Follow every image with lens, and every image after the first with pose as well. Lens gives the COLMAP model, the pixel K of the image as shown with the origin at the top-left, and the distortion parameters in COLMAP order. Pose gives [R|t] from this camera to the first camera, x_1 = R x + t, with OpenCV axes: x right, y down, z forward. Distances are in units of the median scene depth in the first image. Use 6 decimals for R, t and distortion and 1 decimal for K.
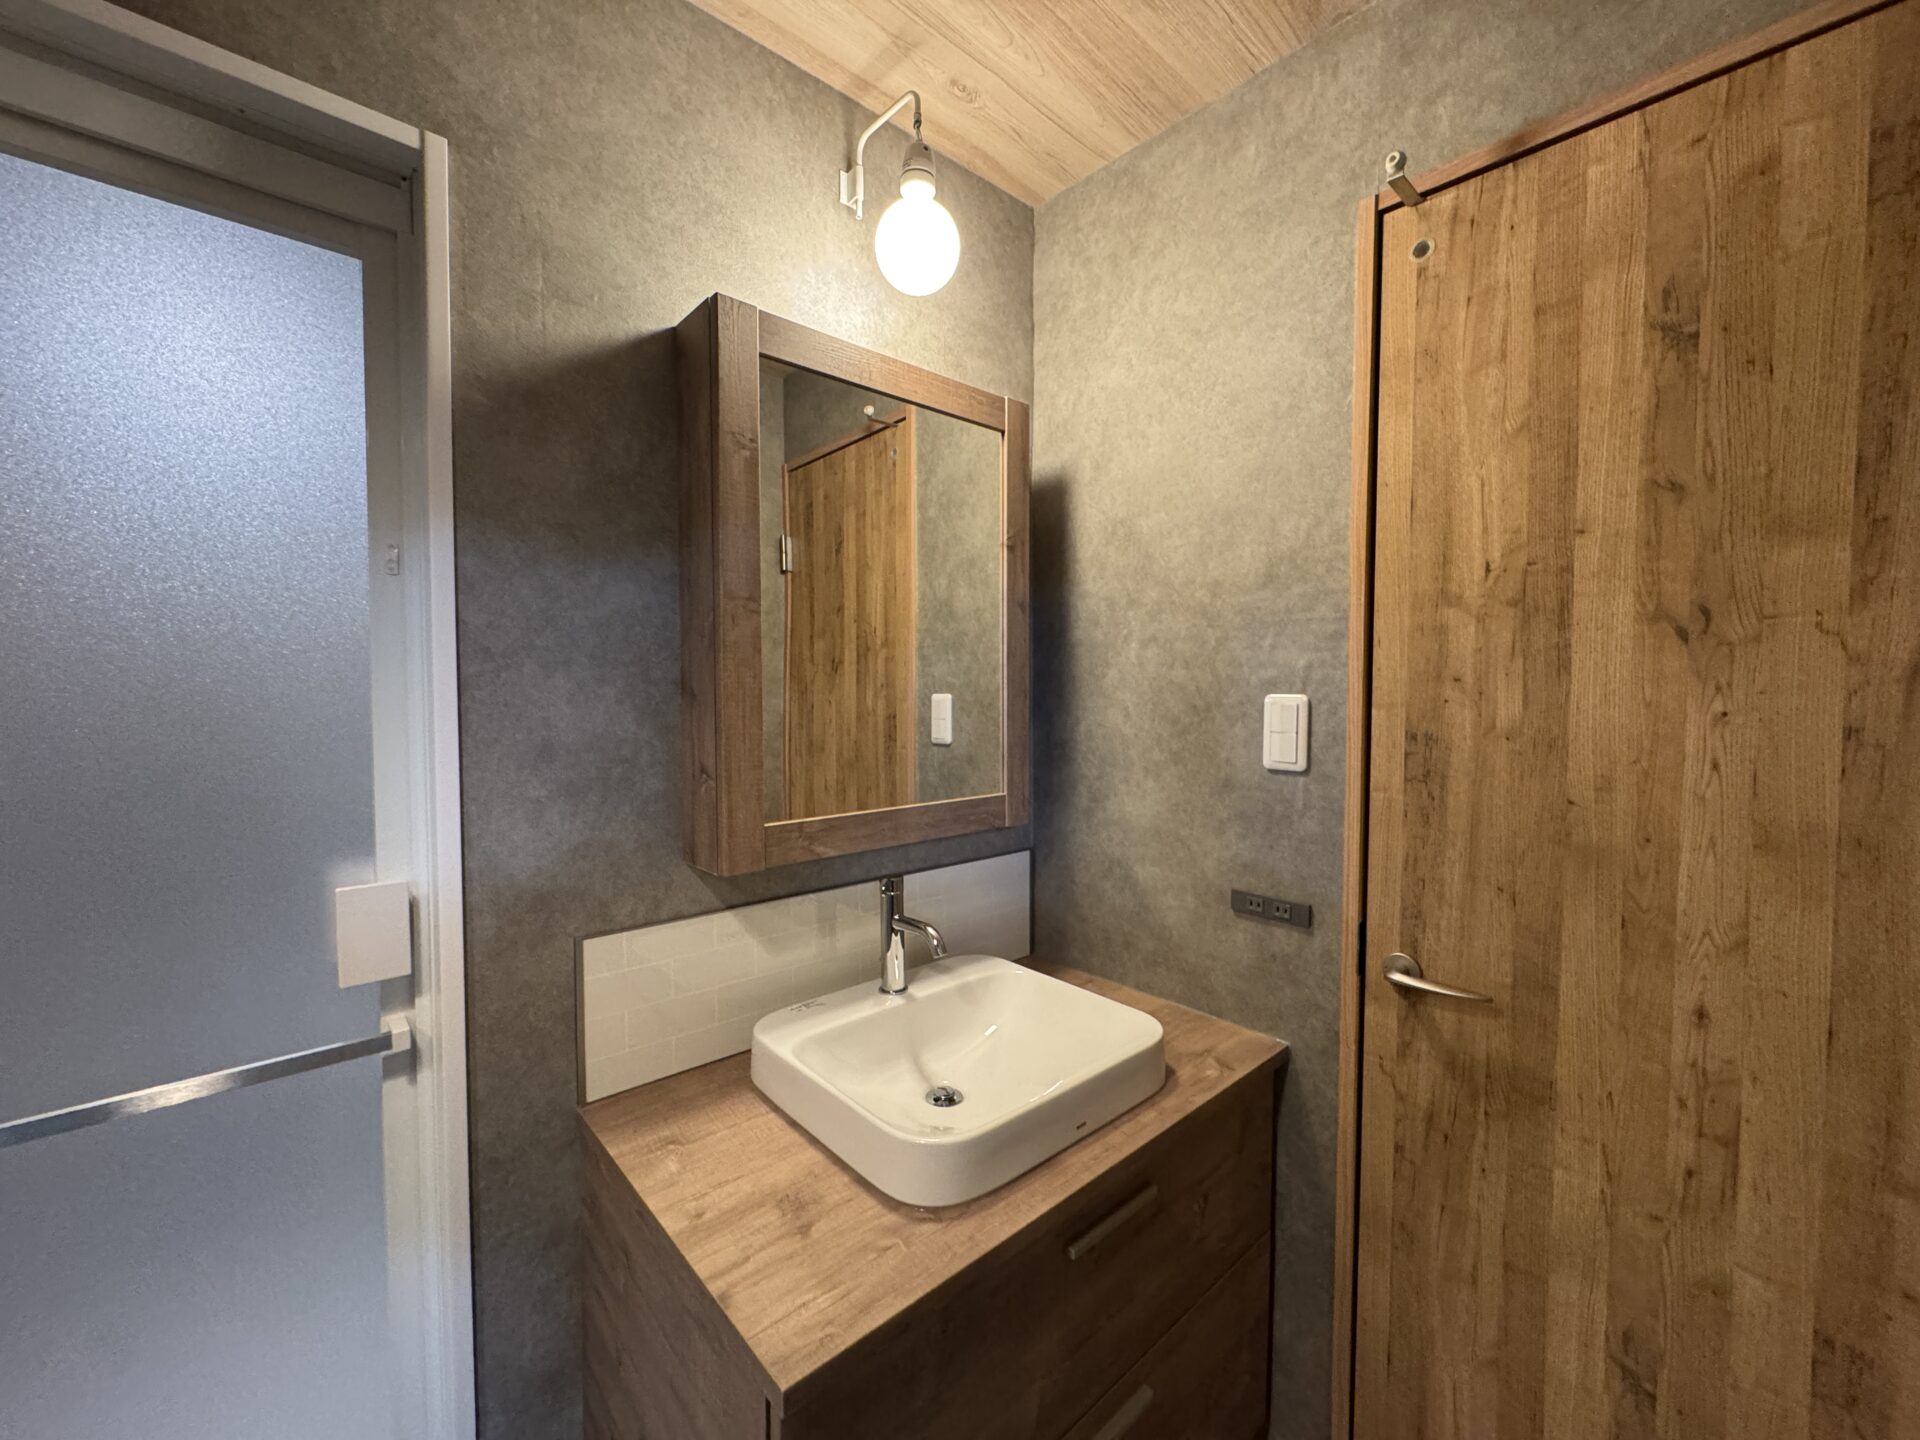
lens RADIAL K [[766.0, 0, 960.0], [0, 766.0, 720.0], [0, 0, 1]] dist [-0.004019, -0.000545]
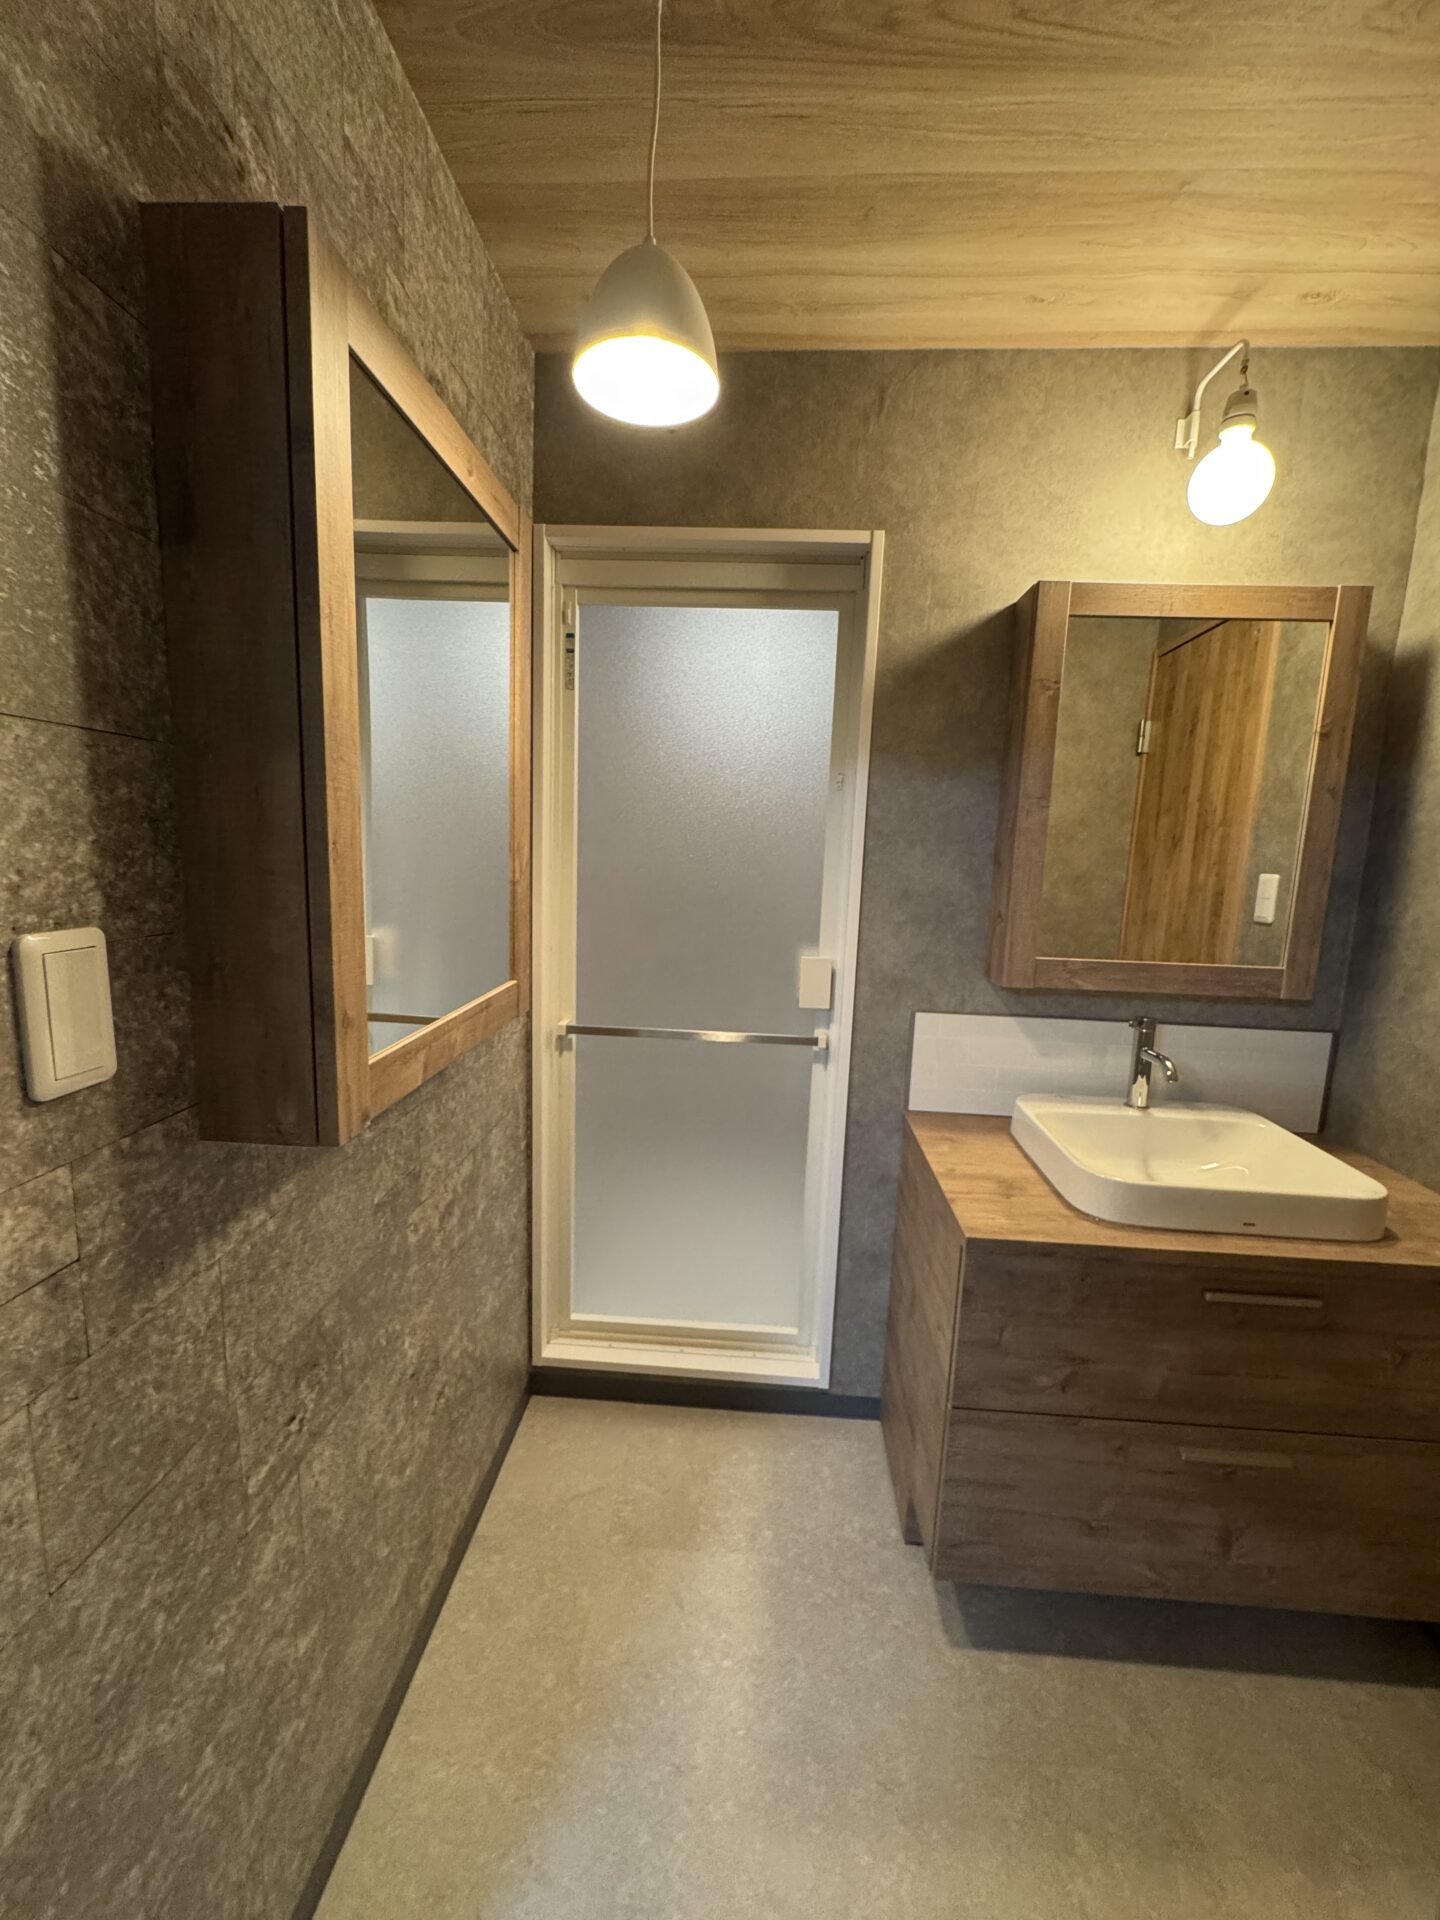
lens RADIAL K [[766.0, 0, 720.0], [0, 766.0, 960.0], [0, 0, 1]] dist [-0.004019, -0.000545]
pose [[0.698581, 0.129786, -0.703662, 0.312632], [-0.063164, 0.990759, 0.120031, 0.006817], [0.712737, -0.039405, 0.700323, -0.390599]]
